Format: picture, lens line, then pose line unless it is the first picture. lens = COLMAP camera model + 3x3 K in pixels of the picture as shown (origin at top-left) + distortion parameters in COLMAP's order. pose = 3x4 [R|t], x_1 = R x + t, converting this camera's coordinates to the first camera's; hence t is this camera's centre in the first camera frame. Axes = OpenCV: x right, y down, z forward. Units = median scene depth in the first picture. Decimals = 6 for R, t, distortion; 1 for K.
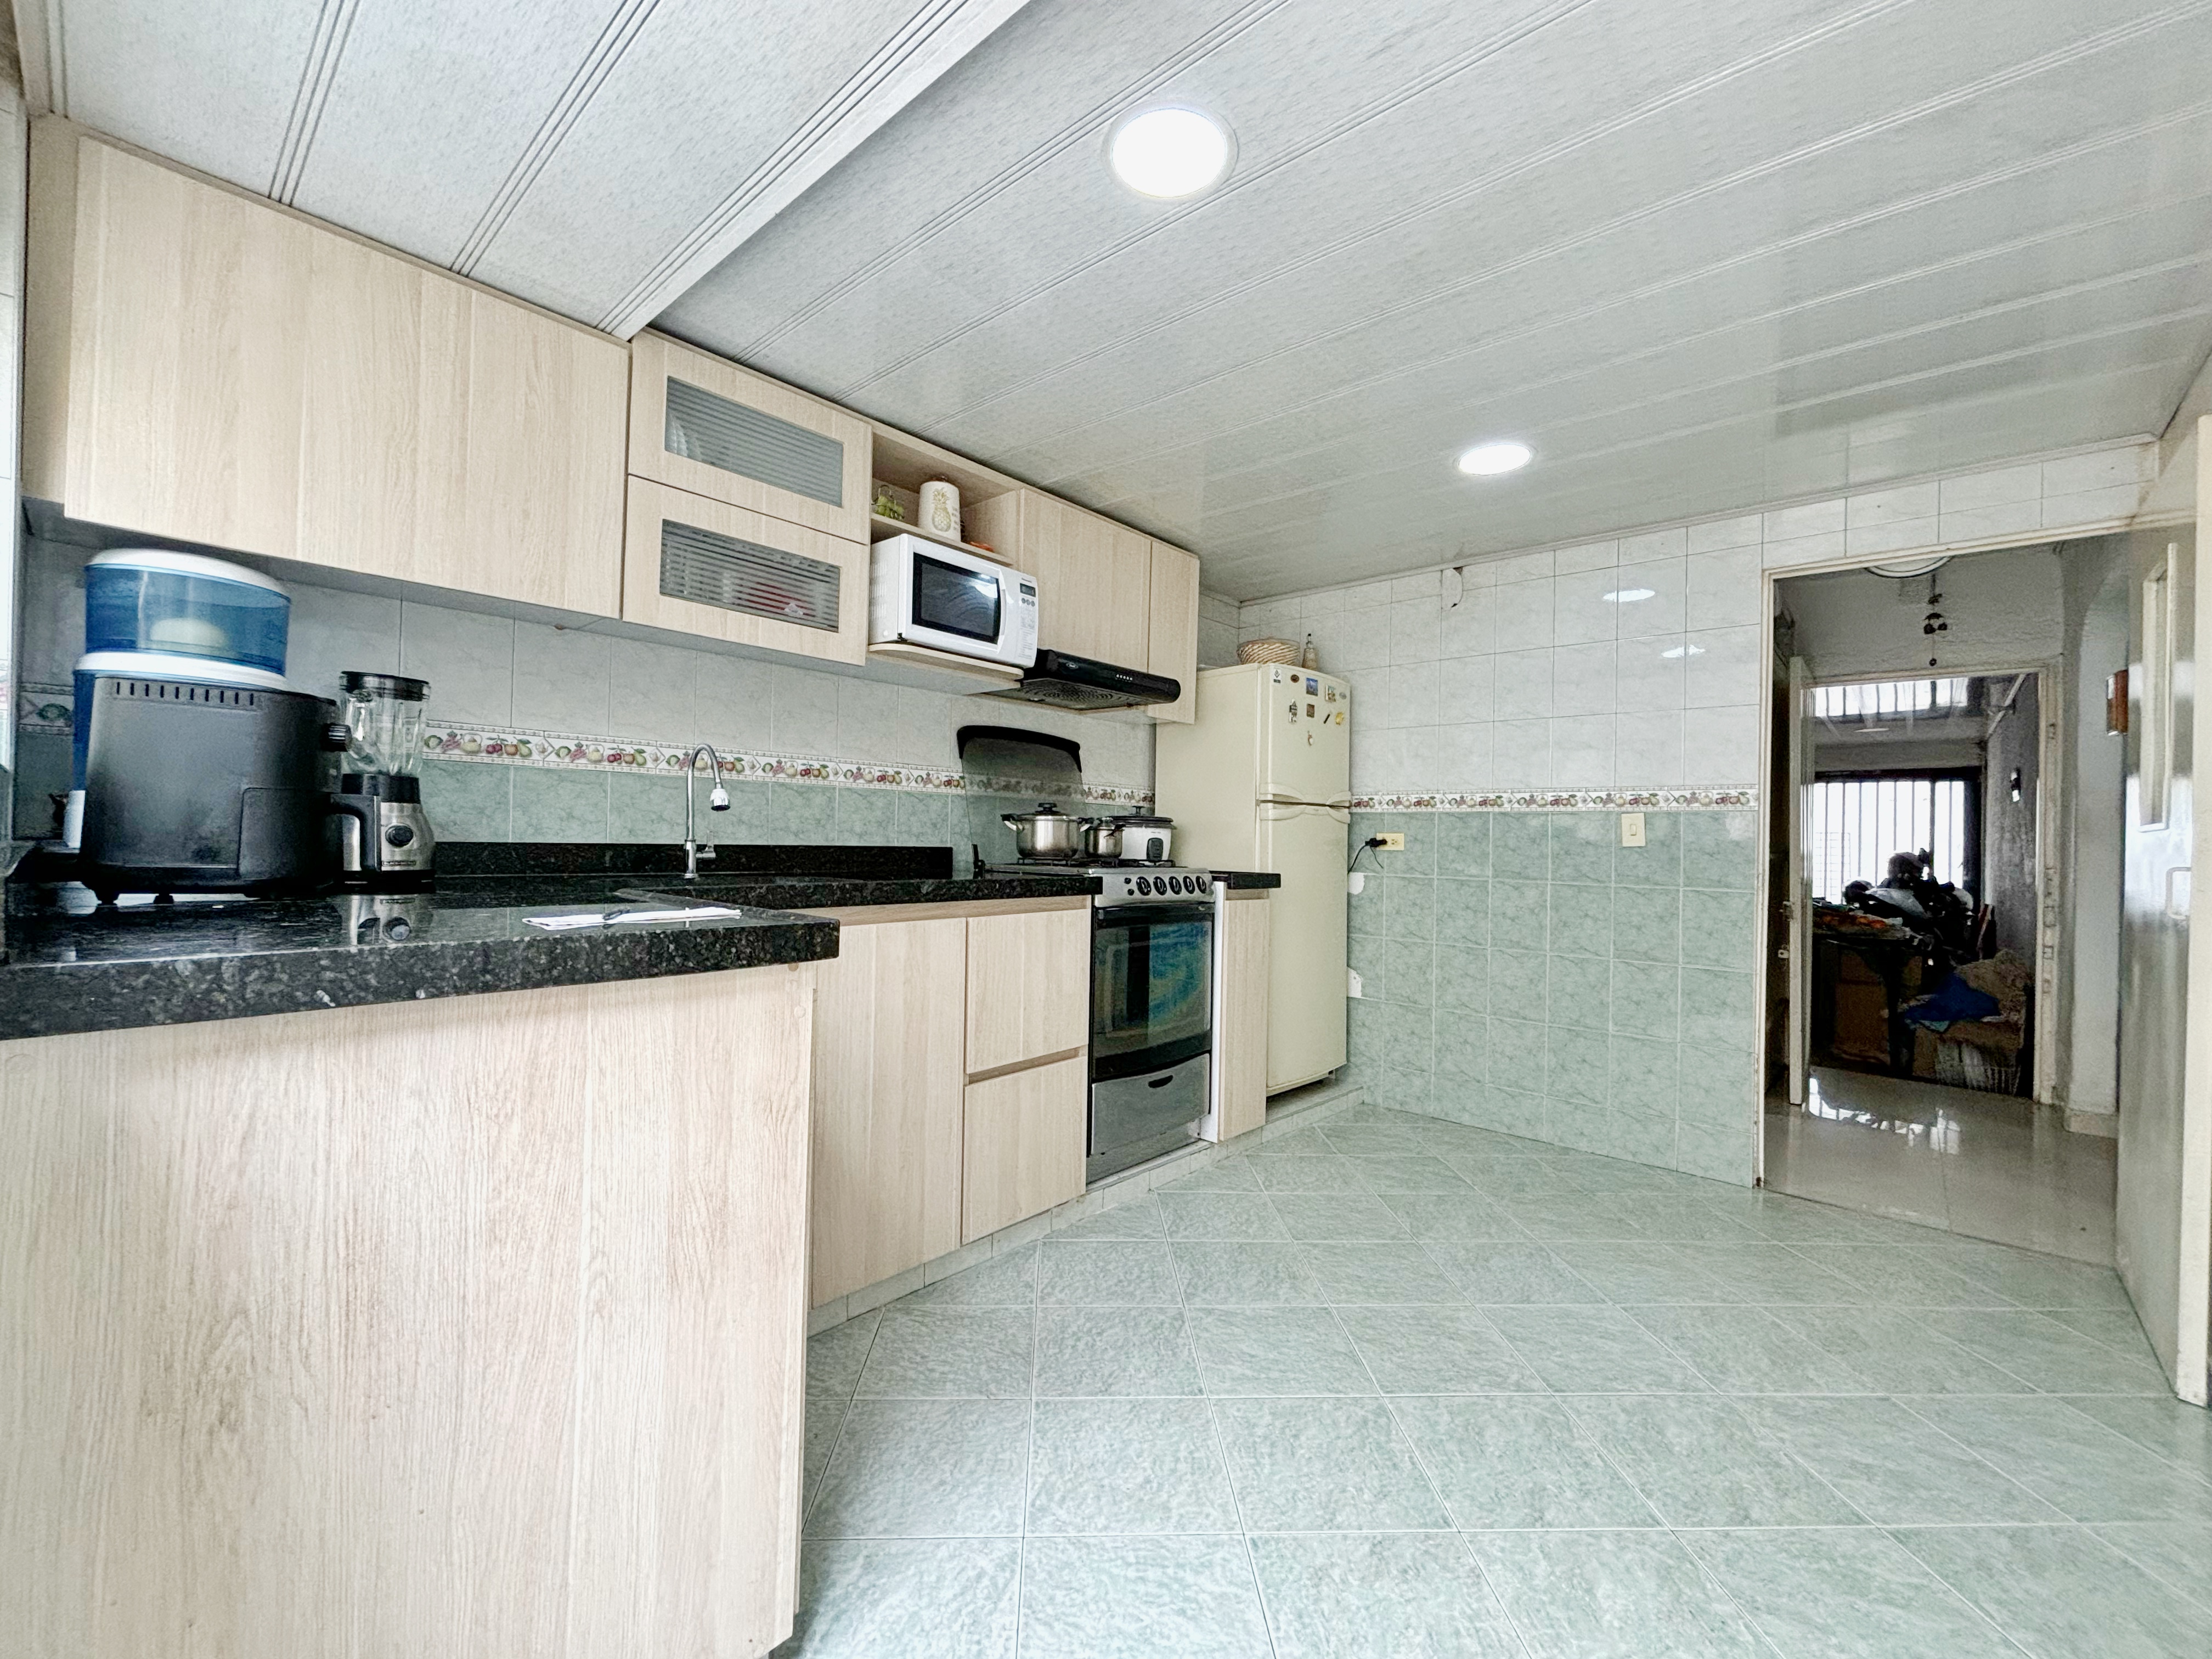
lens RADIAL K [[892.1, 0, 1102.6], [0, 892.1, 820.6], [0, 0, 1]] dist [0.025813, 0.000052]
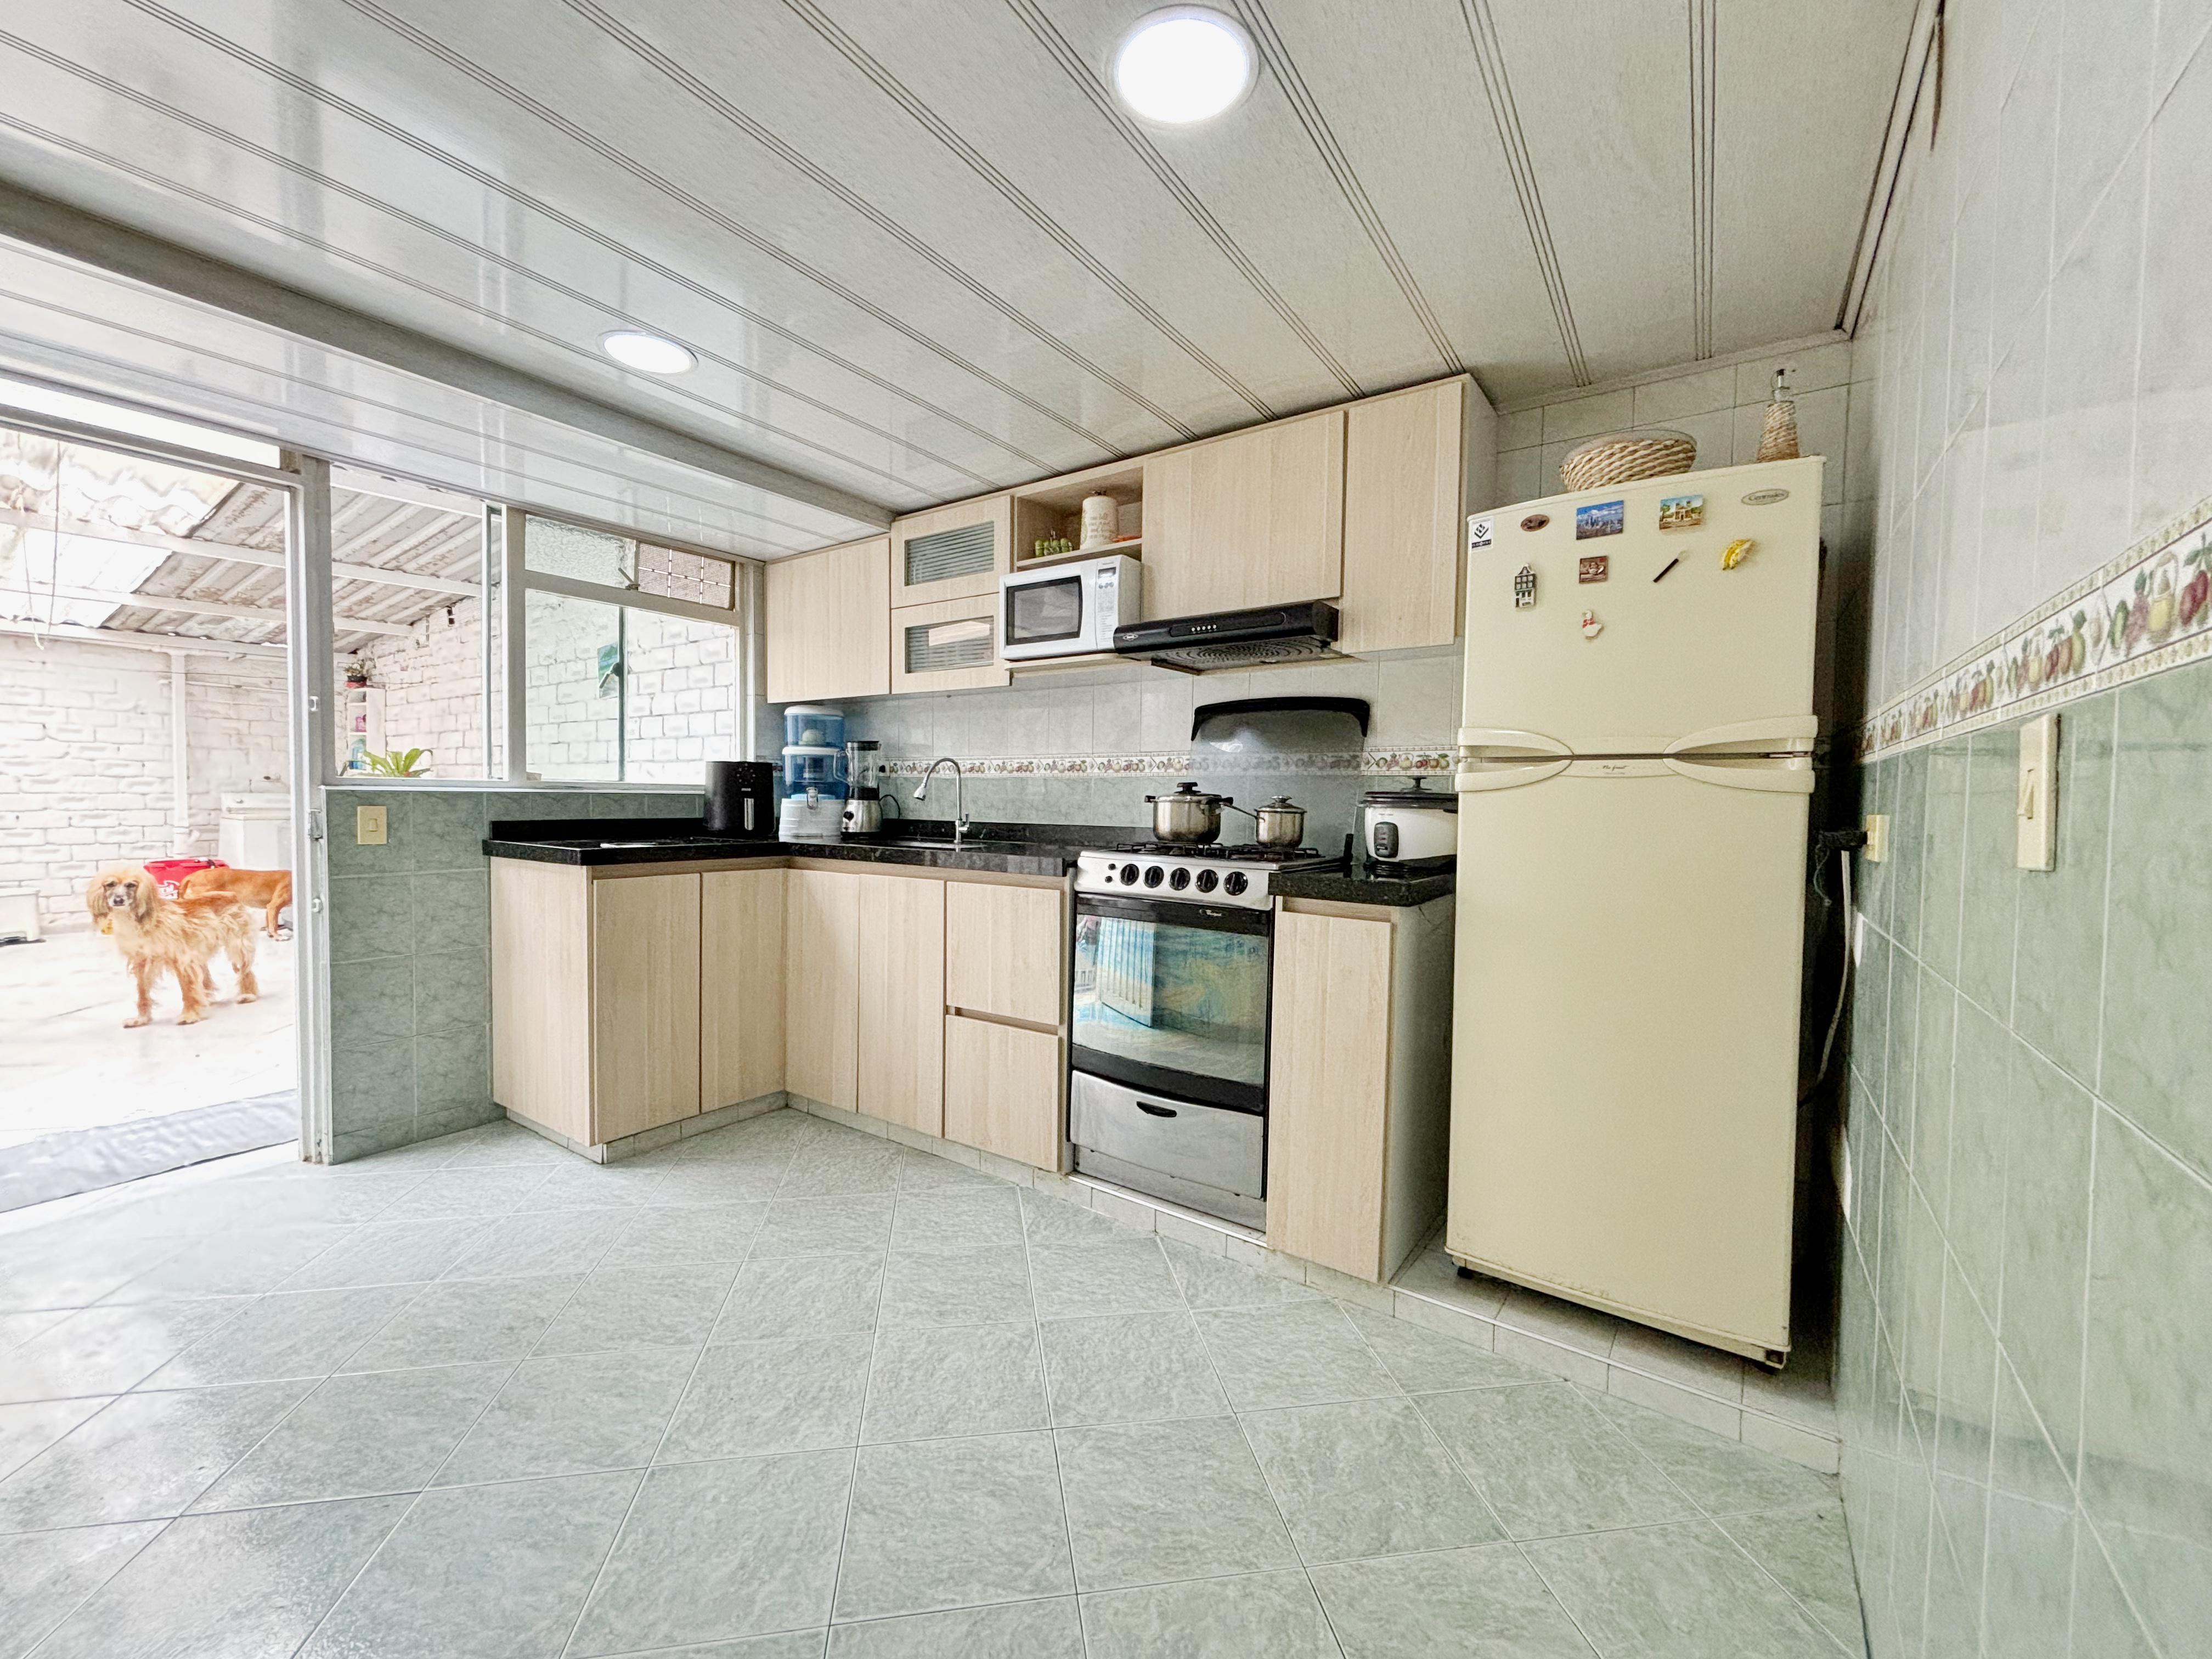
lens RADIAL K [[884.4, 0, 1106.0], [0, 884.4, 829.5], [0, 0, 1]] dist [0.009675, -0.000050]
pose [[0.126603, 0.009583, -0.991907, 0.920499], [0.002464, 0.999947, 0.009975, 0.021504], [0.991950, -0.003707, 0.126572, 0.887579]]
